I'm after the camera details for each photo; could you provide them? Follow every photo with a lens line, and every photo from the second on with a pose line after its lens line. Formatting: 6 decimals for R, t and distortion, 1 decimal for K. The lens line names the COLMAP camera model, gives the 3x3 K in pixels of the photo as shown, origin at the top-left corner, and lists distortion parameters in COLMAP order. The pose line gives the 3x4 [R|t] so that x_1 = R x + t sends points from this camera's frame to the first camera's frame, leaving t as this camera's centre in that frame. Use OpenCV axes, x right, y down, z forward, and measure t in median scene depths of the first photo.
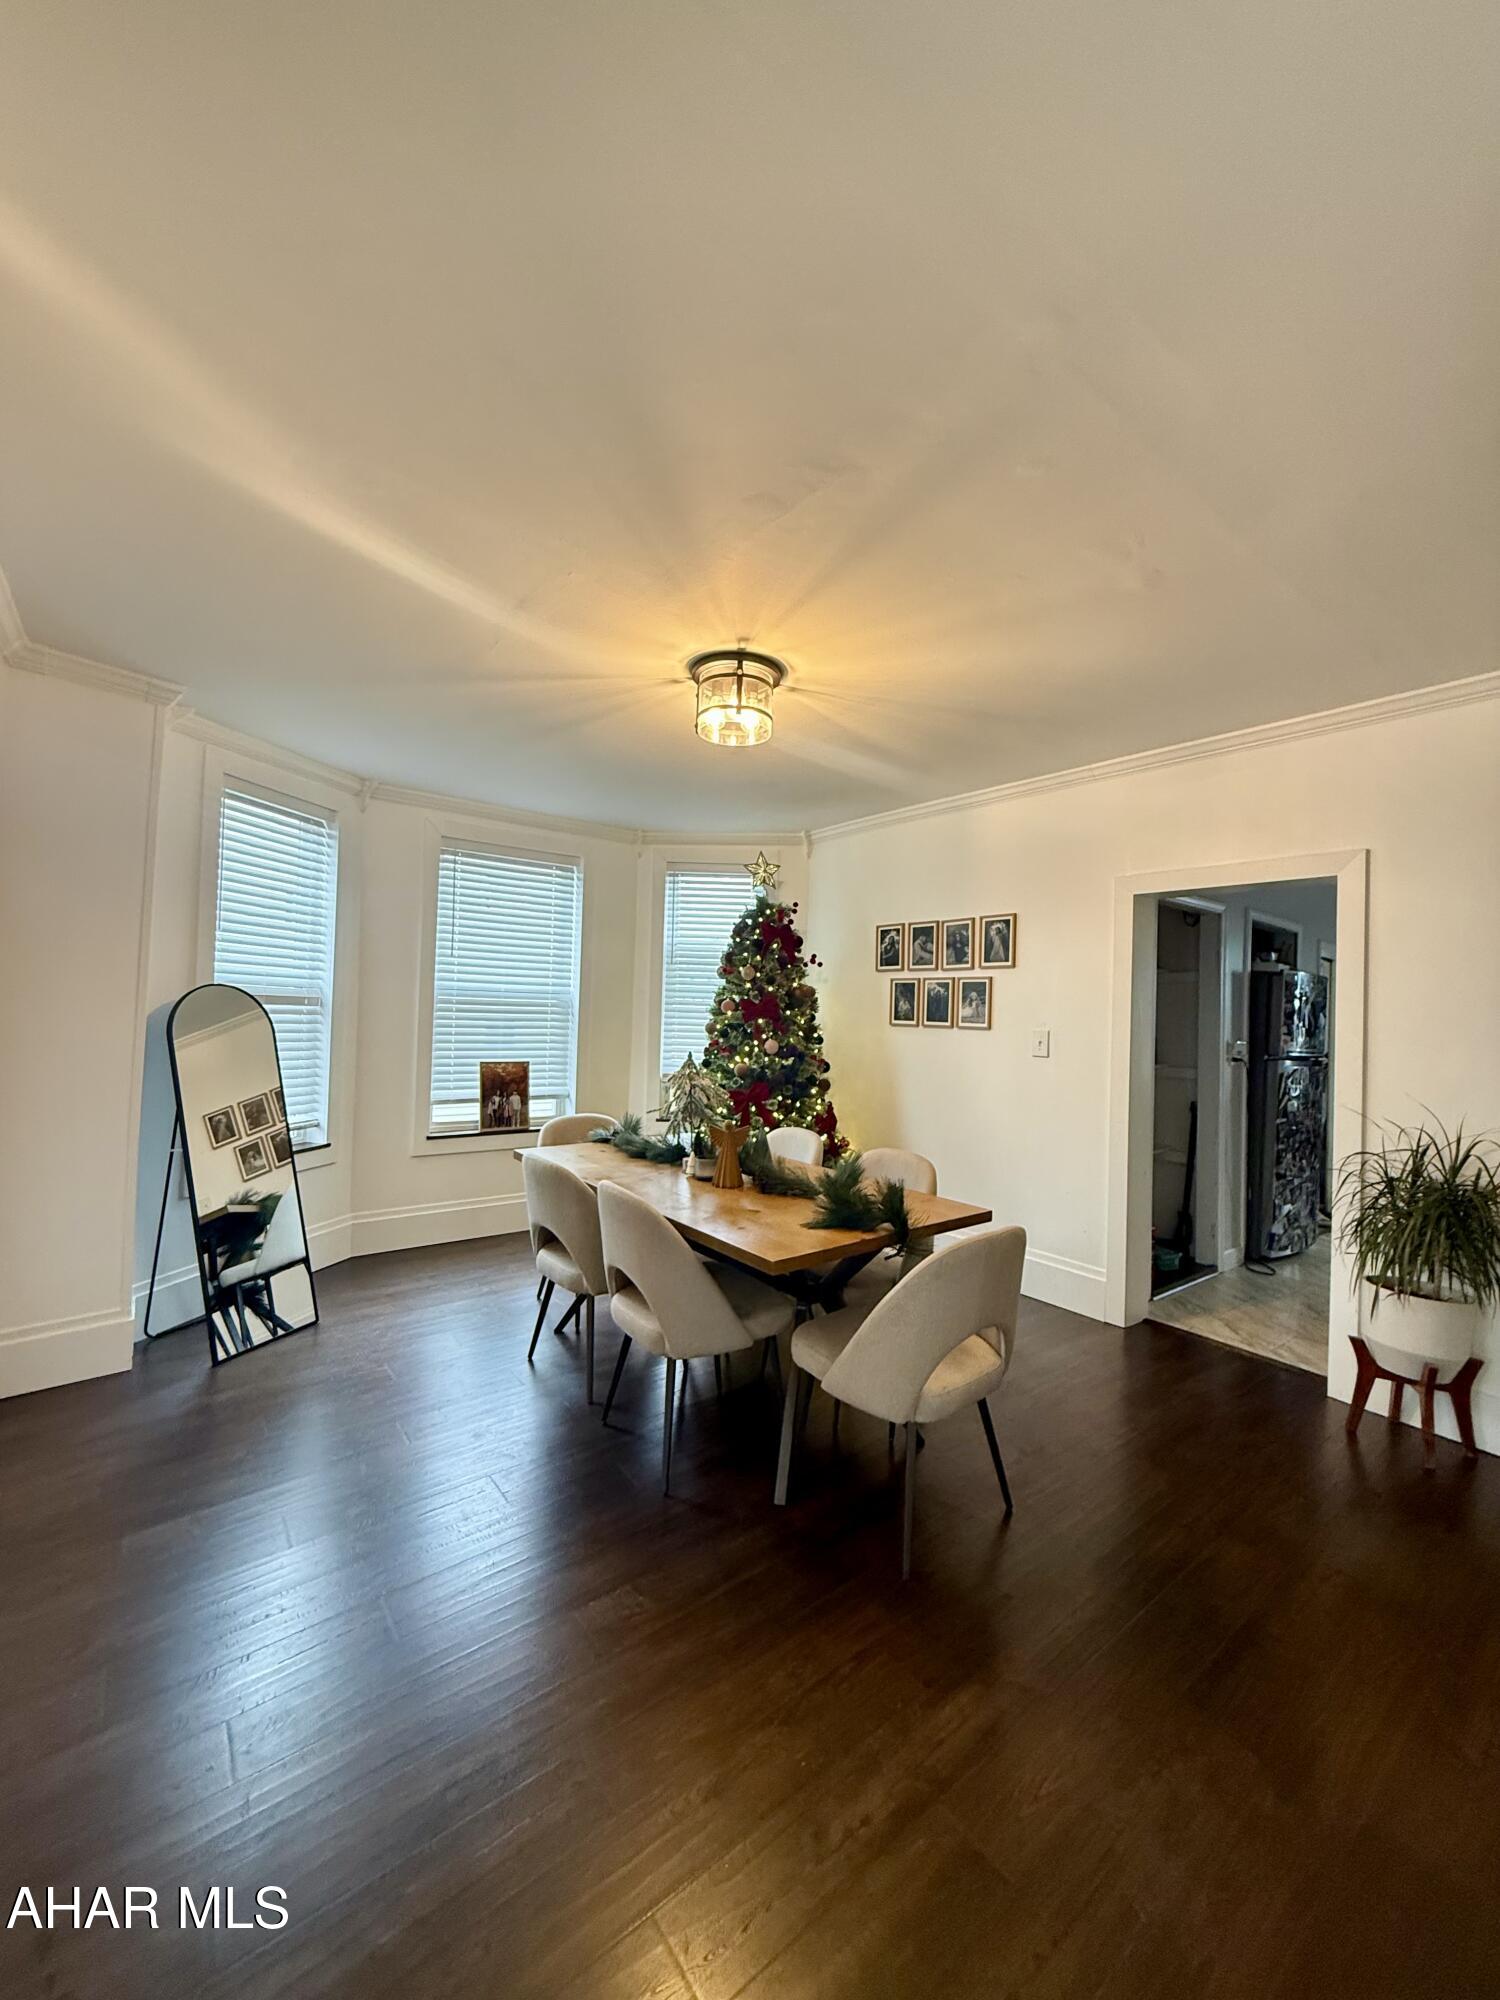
lens RADIAL K [[797.1, 0, 751.4], [0, 797.1, 1001.2], [0, 0, 1]] dist [-0.001210, -0.000119]
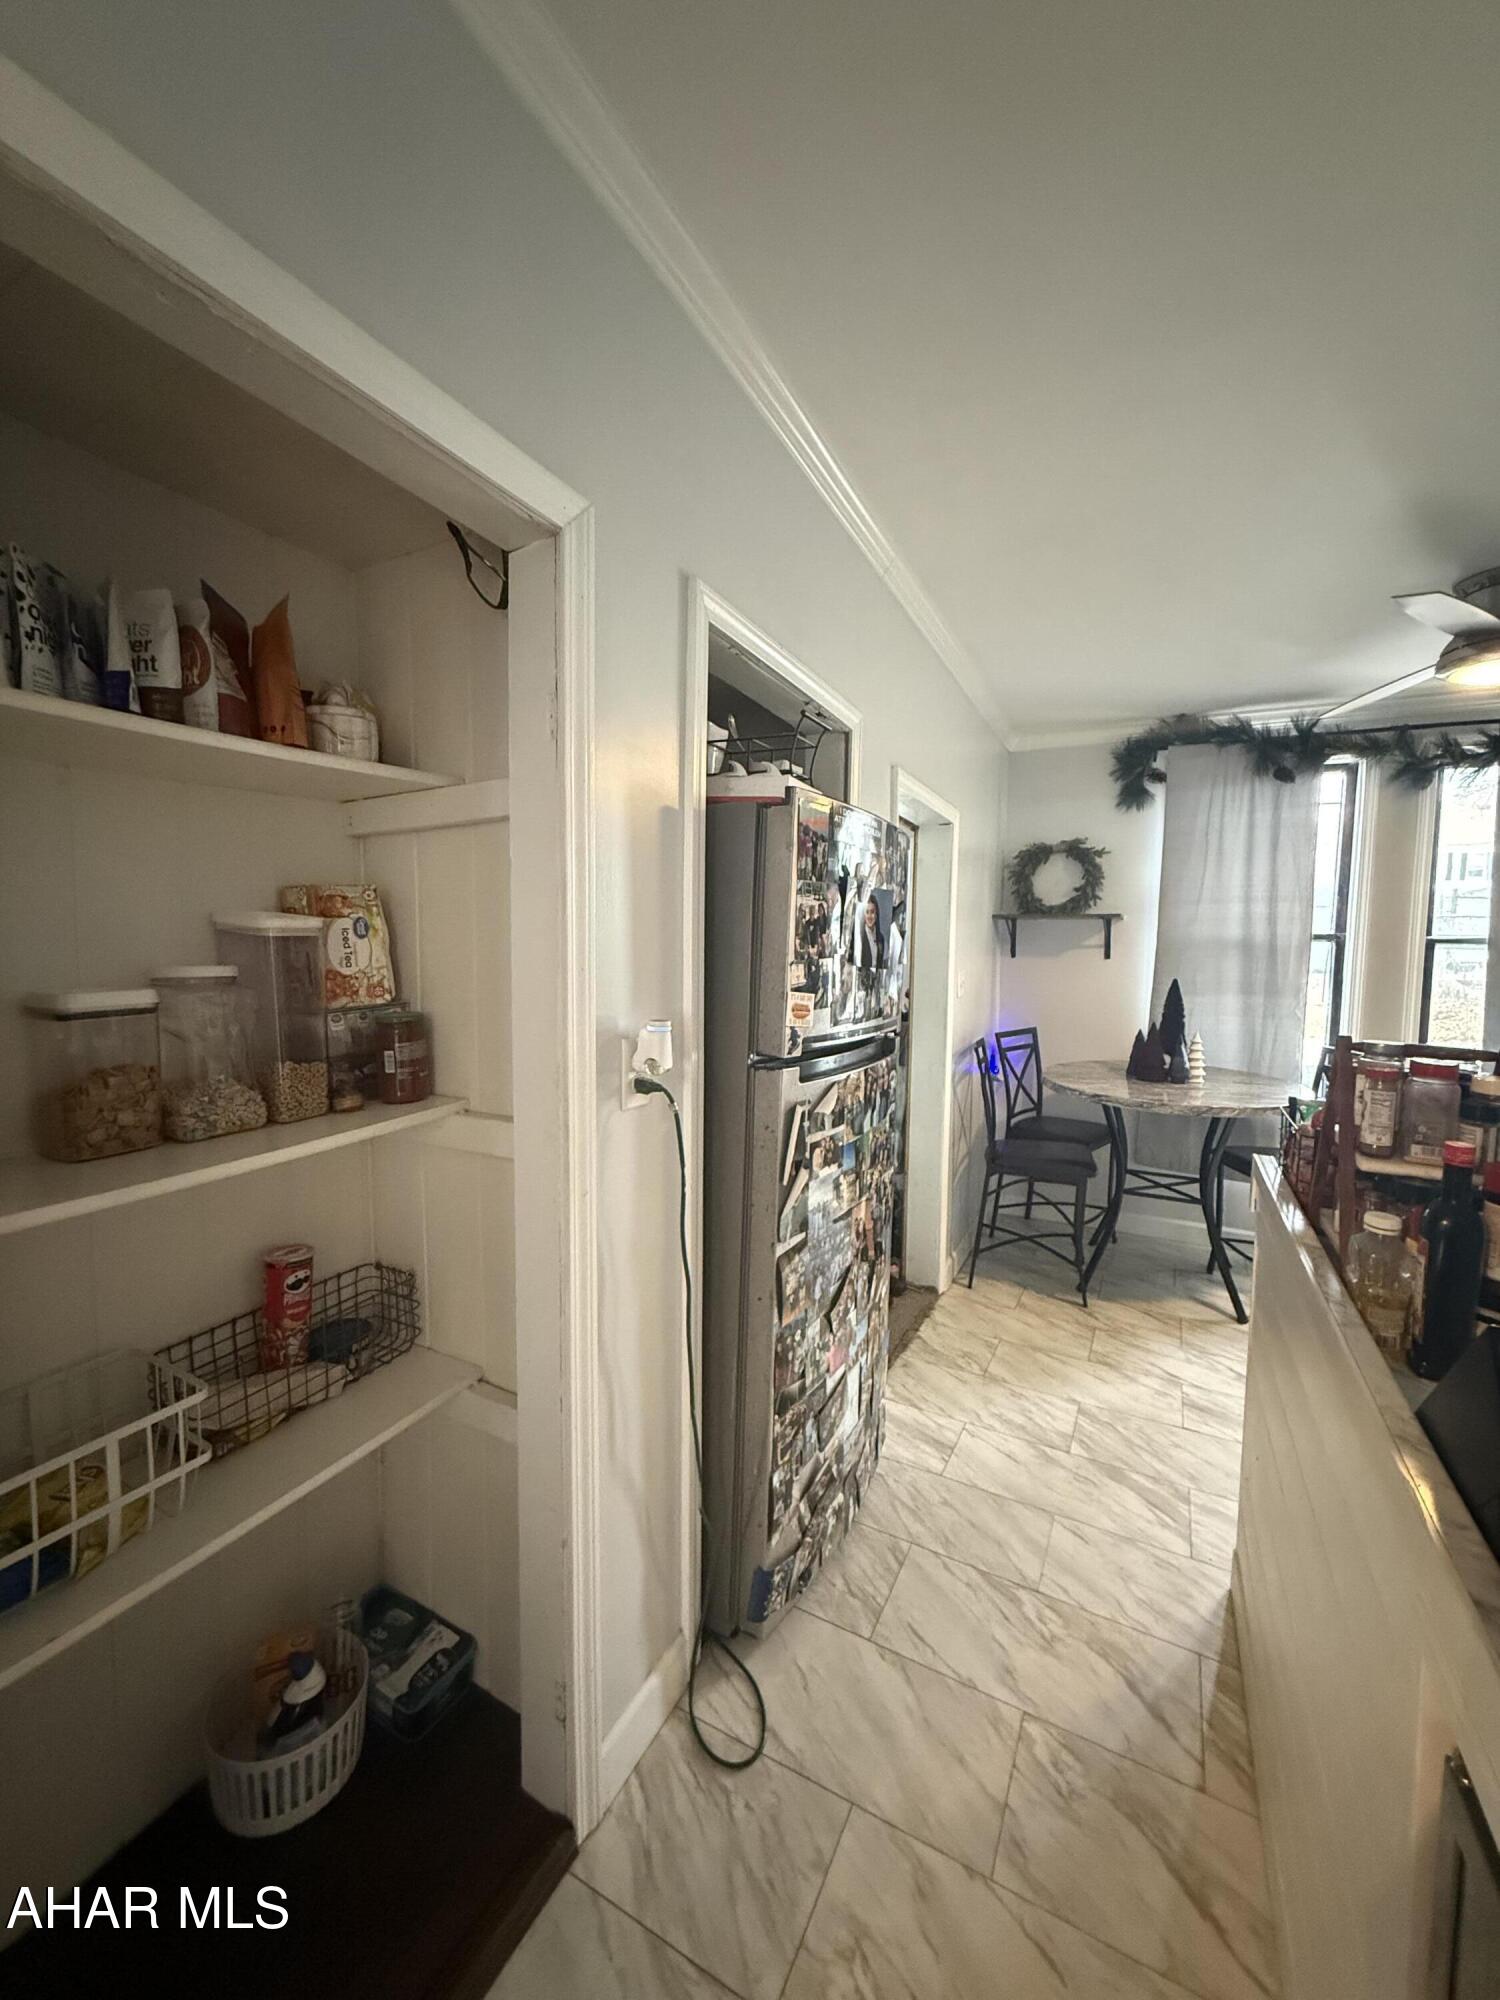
lens RADIAL K [[797.1, 0, 759.8], [0, 797.1, 1001.7], [0, 0, 1]] dist [-0.001210, -0.000119]
pose [[0.901642, -0.051920, 0.429355, 0.527440], [0.006166, 0.994210, 0.107277, 0.011701], [-0.432438, -0.094078, 0.896742, 0.730947]]
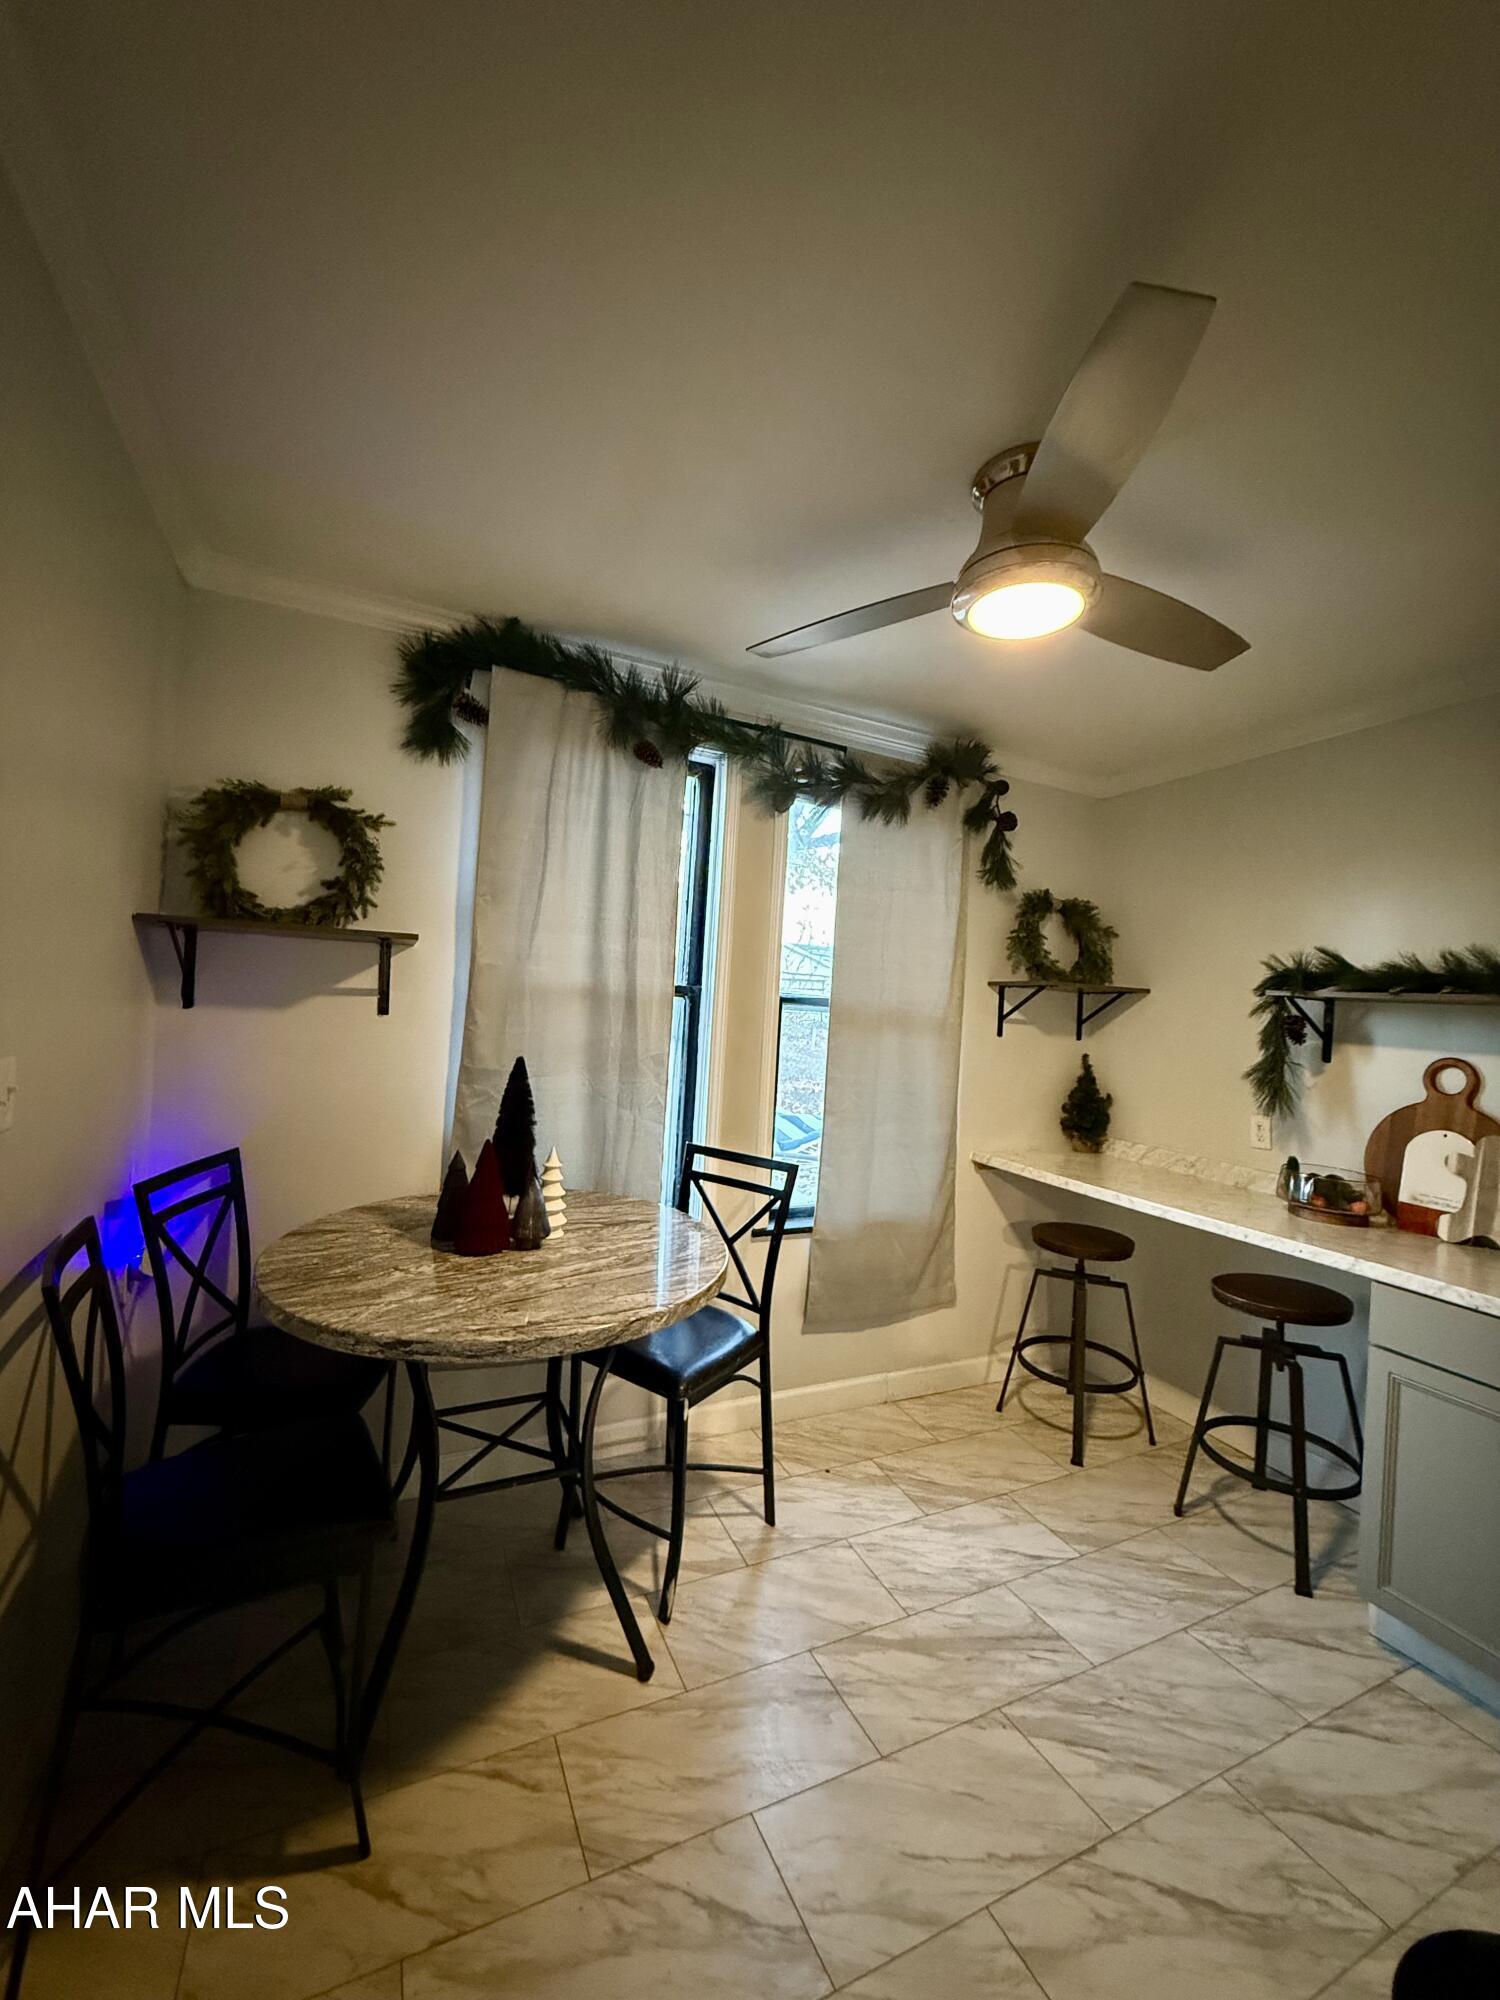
lens RADIAL K [[797.1, 0, 746.3], [0, 797.1, 996.0], [0, 0, 1]] dist [-0.001210, -0.000119]
pose [[0.213346, -0.008696, 0.976938, 0.869139], [-0.066205, 0.997533, 0.023338, 0.025810], [-0.974731, -0.069657, 0.212243, 1.086175]]
